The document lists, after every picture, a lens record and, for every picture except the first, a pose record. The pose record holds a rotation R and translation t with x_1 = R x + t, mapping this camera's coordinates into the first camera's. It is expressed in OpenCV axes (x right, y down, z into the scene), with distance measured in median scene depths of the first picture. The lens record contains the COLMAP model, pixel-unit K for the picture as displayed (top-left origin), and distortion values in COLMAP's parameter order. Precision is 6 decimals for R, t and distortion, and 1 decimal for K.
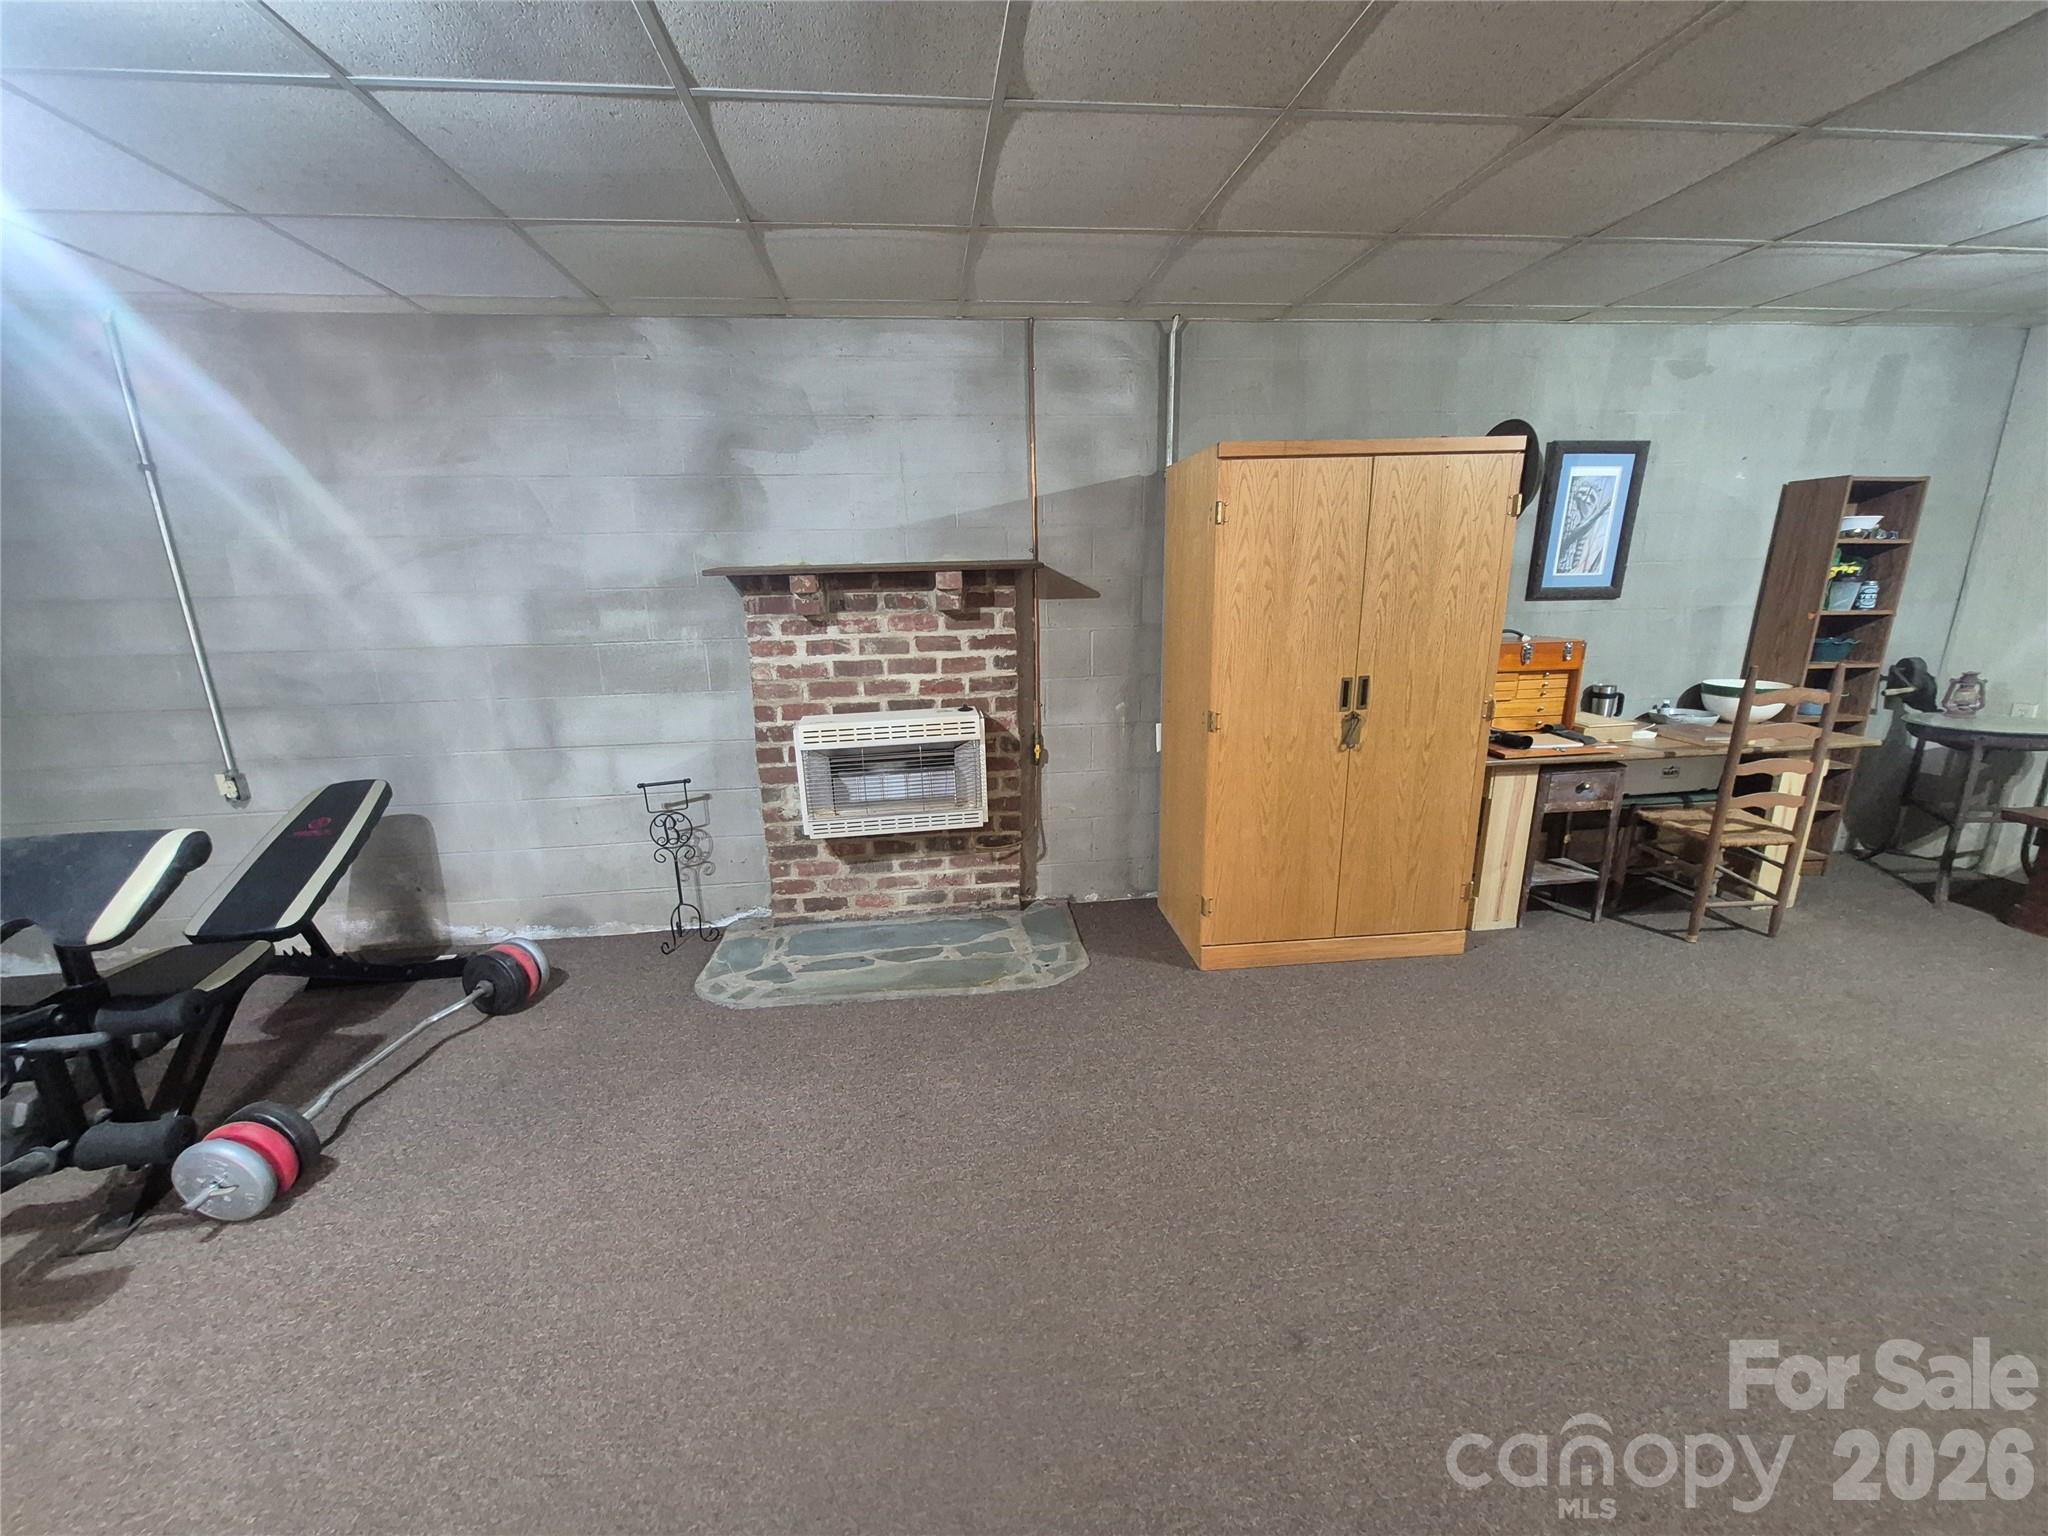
lens RADIAL K [[803.8, 0, 1008.3], [0, 803.8, 776.7], [0, 0, 1]] dist [0.005487, -0.001604]
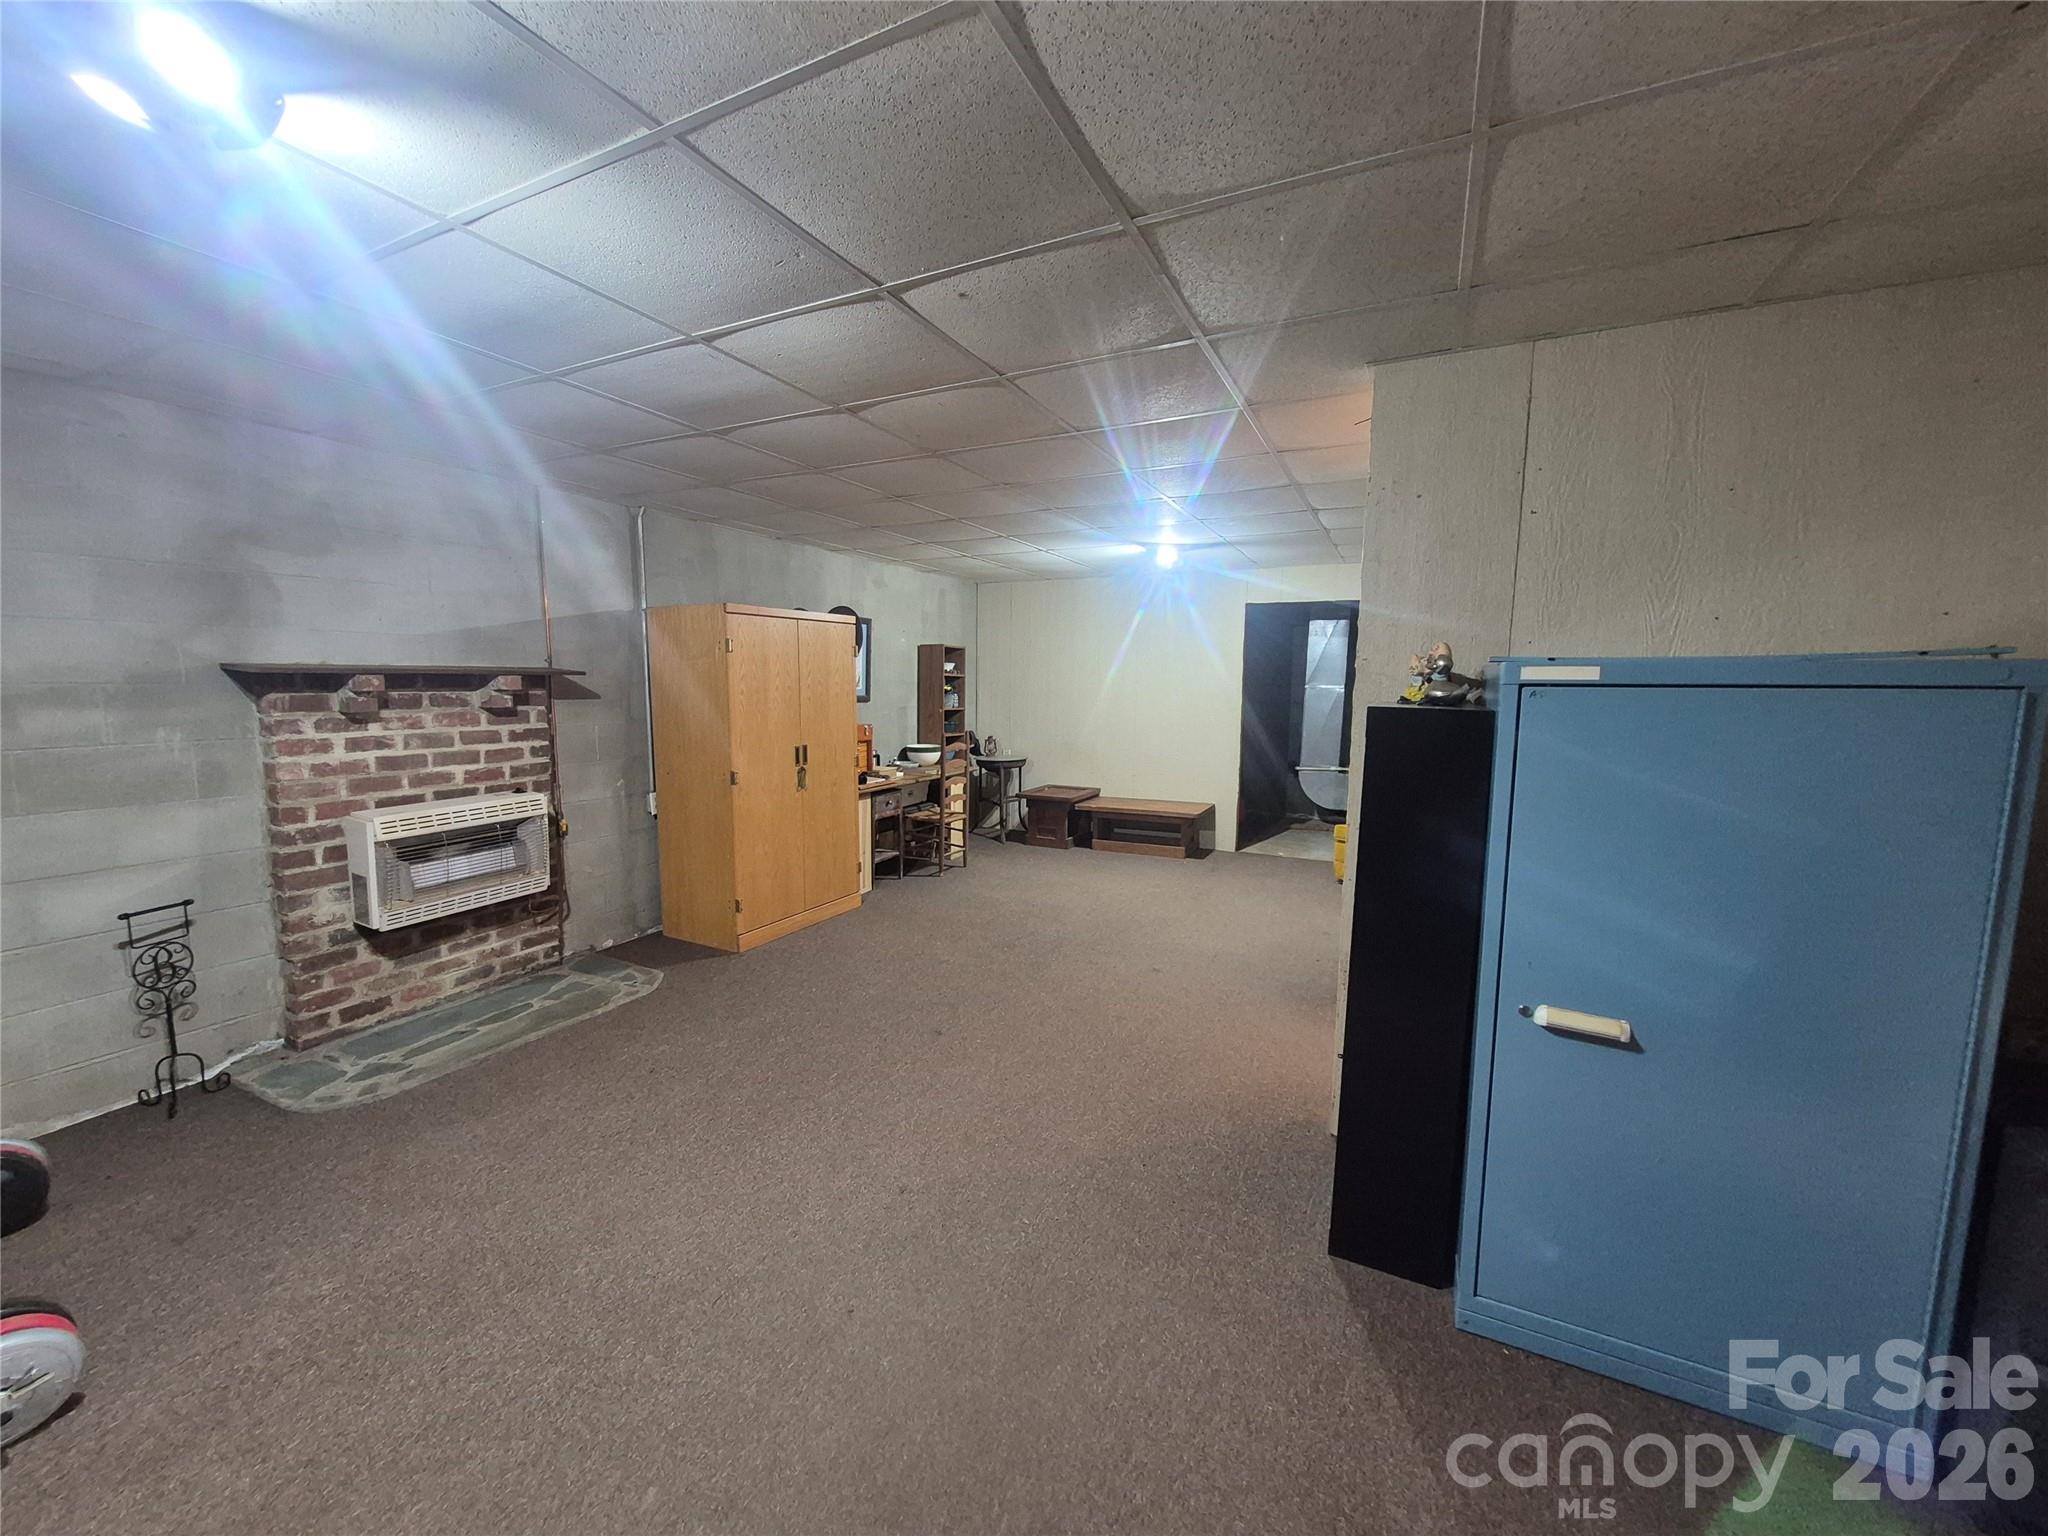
lens RADIAL K [[803.8, 0, 1026.5], [0, 803.8, 770.8], [0, 0, 1]] dist [0.005487, -0.001604]
pose [[0.530040, -0.069436, 0.845125, -0.635881], [0.189879, 0.981053, -0.038483, 0.069902], [-0.826441, 0.180869, 0.533181, -0.229674]]
